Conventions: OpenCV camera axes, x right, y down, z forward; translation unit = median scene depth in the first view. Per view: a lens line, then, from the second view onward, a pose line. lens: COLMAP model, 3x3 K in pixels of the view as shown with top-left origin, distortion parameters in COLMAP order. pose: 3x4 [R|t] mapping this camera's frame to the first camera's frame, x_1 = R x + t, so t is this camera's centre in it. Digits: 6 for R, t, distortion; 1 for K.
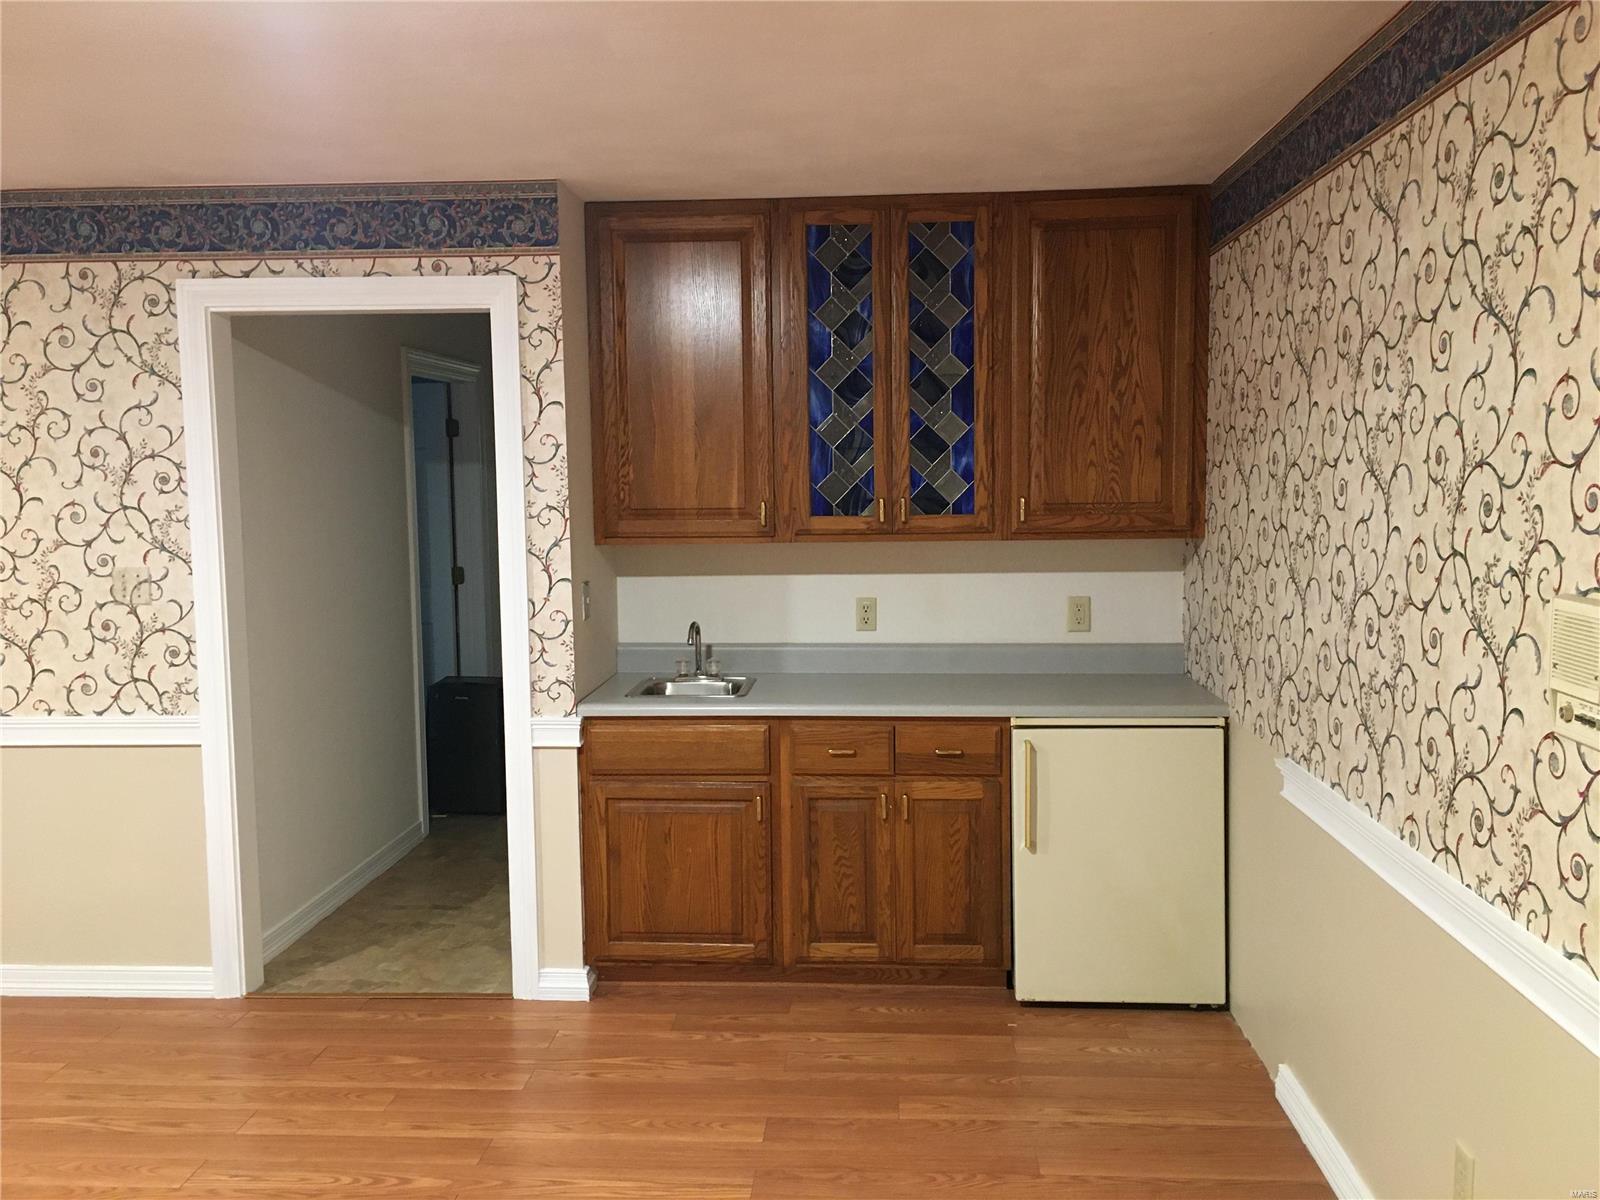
lens RADIAL K [[1352.6, 0, 800.0], [0, 1352.6, 600.0], [0, 0, 1]] dist [0.057802, -0.076963]
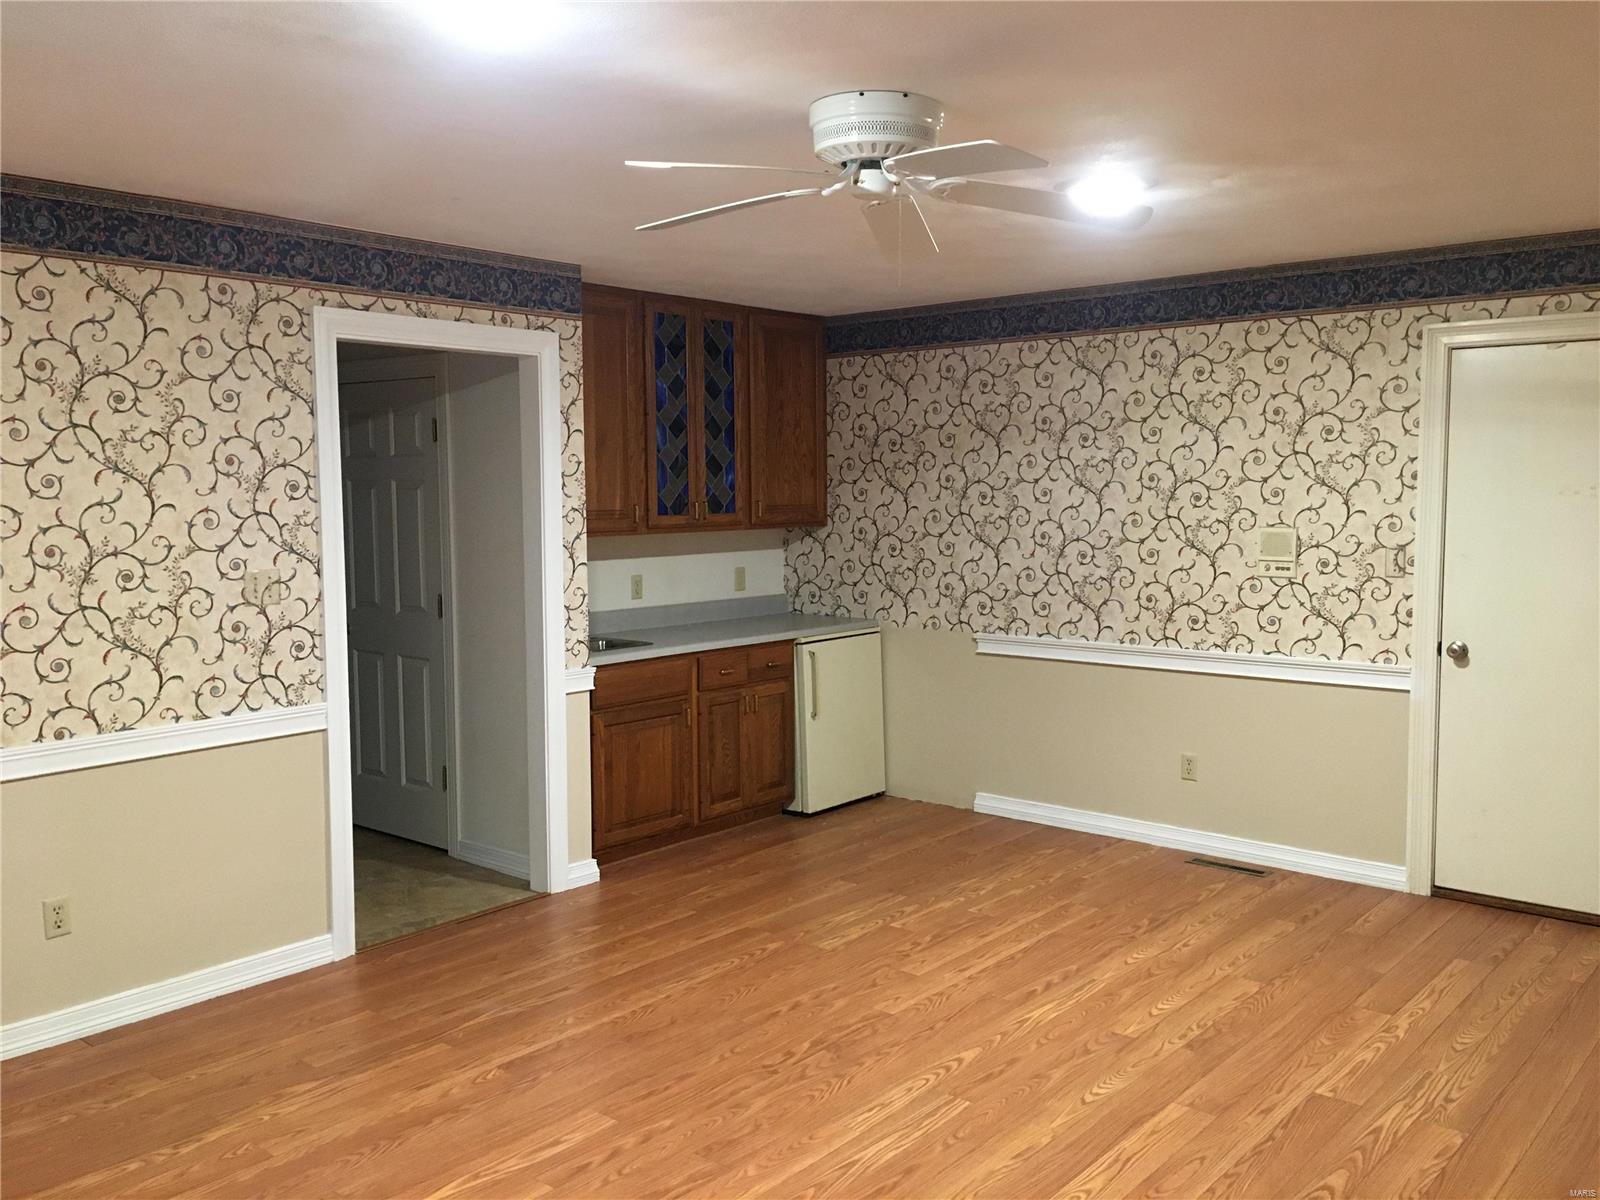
lens RADIAL K [[1352.6, 0, 800.0], [0, 1352.6, 600.0], [0, 0, 1]] dist [0.057802, -0.076963]
pose [[0.596471, -0.060773, 0.800331, -1.096557], [0.075654, 0.996947, 0.019319, 0.010697], [-0.799061, 0.049025, 0.599248, 0.036313]]
